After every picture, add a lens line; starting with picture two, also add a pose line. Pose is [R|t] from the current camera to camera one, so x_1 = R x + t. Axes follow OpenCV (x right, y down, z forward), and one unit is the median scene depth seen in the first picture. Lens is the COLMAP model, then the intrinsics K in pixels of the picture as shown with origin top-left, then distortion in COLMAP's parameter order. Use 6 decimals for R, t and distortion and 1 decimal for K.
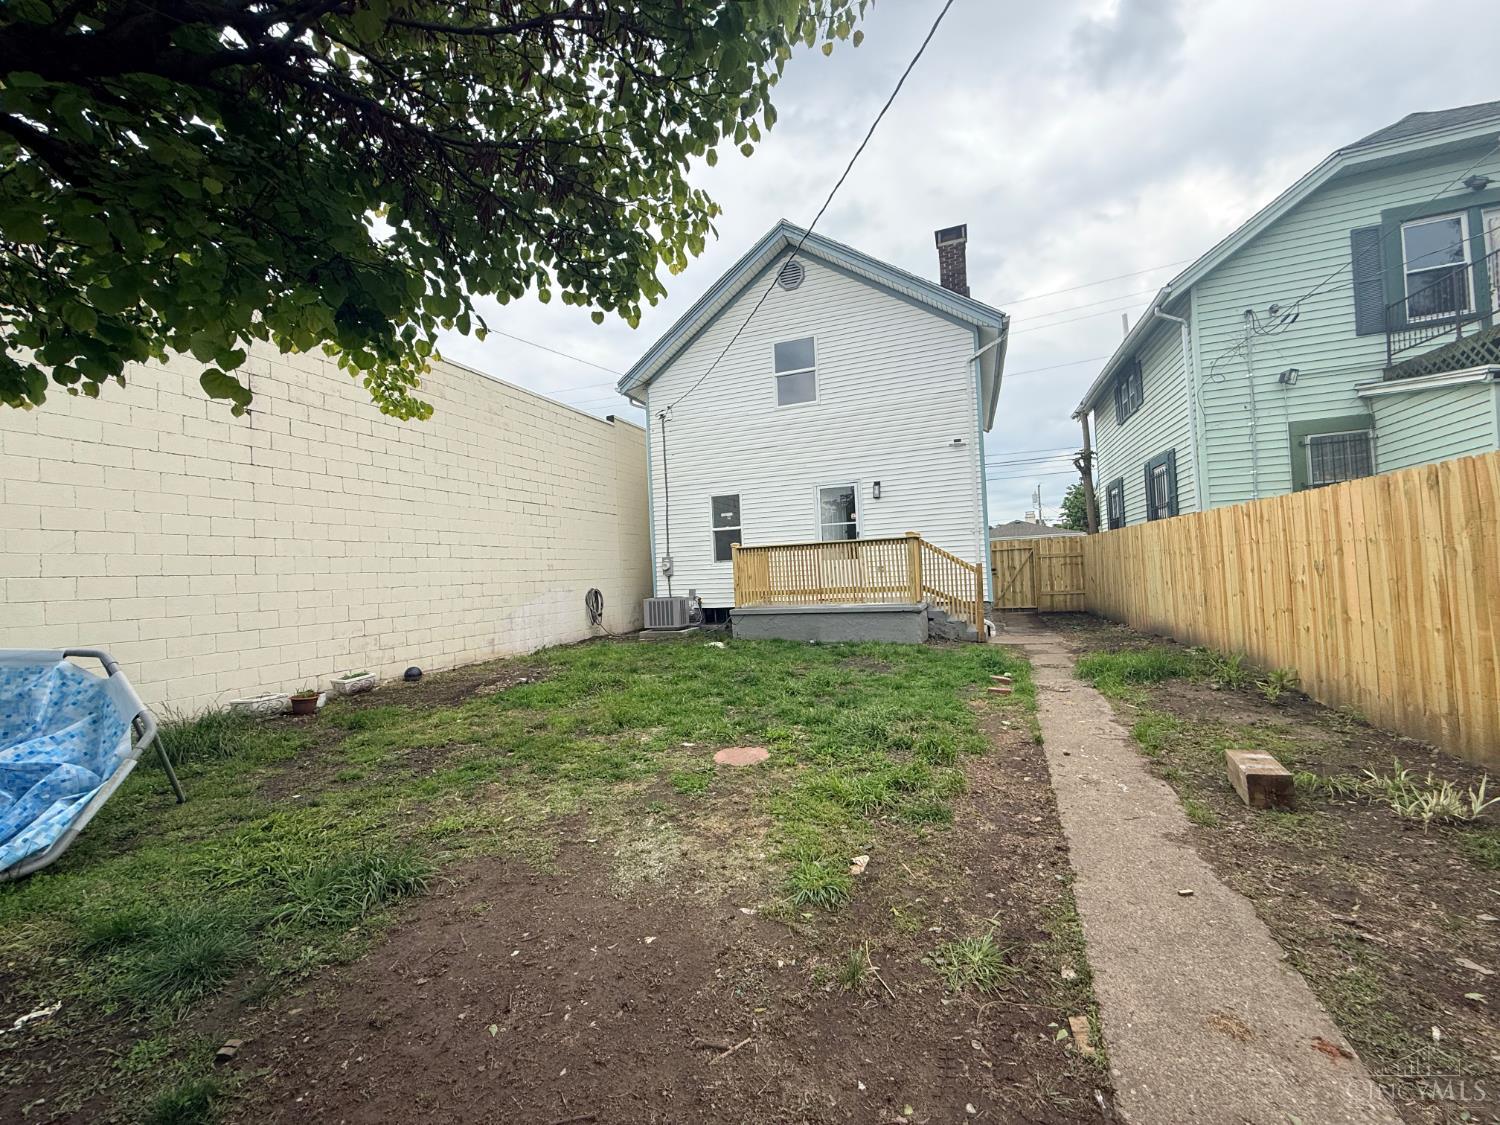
lens RADIAL K [[602.0, 0, 753.5], [0, 602.0, 561.5], [0, 0, 1]] dist [-0.000050, -0.000356]
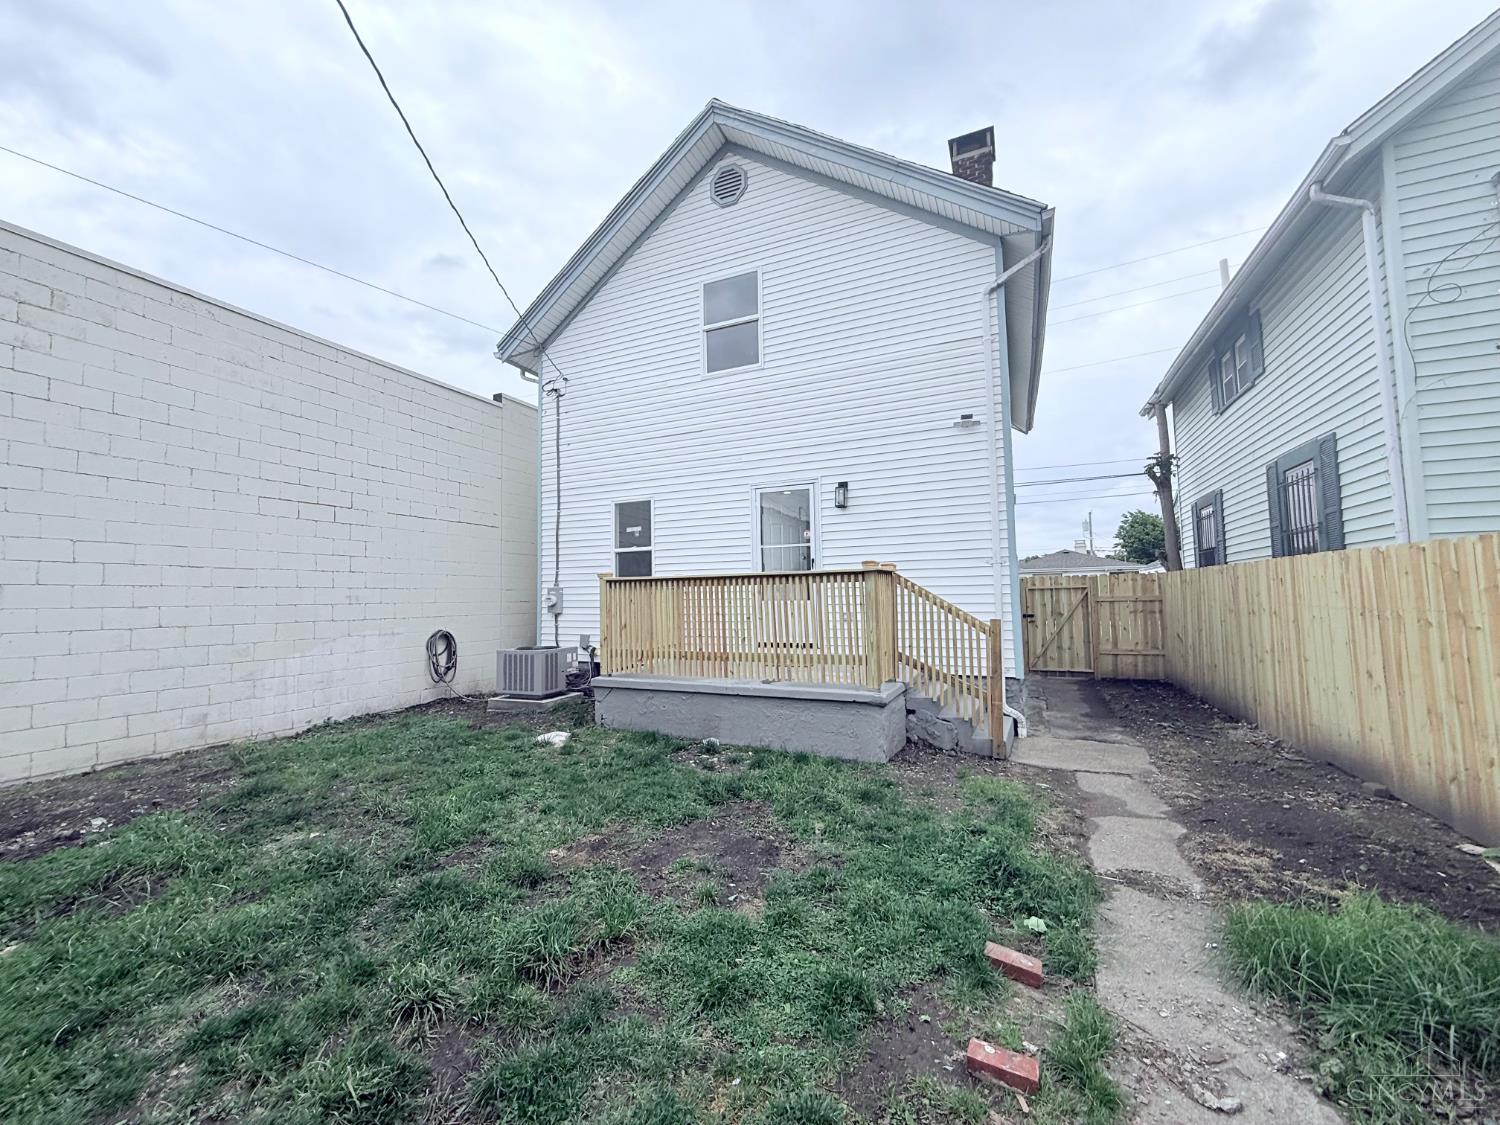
lens RADIAL K [[602.0, 0, 751.7], [0, 602.0, 560.4], [0, 0, 1]] dist [-0.000050, -0.000356]
pose [[0.997436, 0.024270, -0.067324, 0.144529], [-0.027001, 0.998836, -0.039961, -0.018625], [0.066276, 0.041677, 0.996931, 0.329524]]
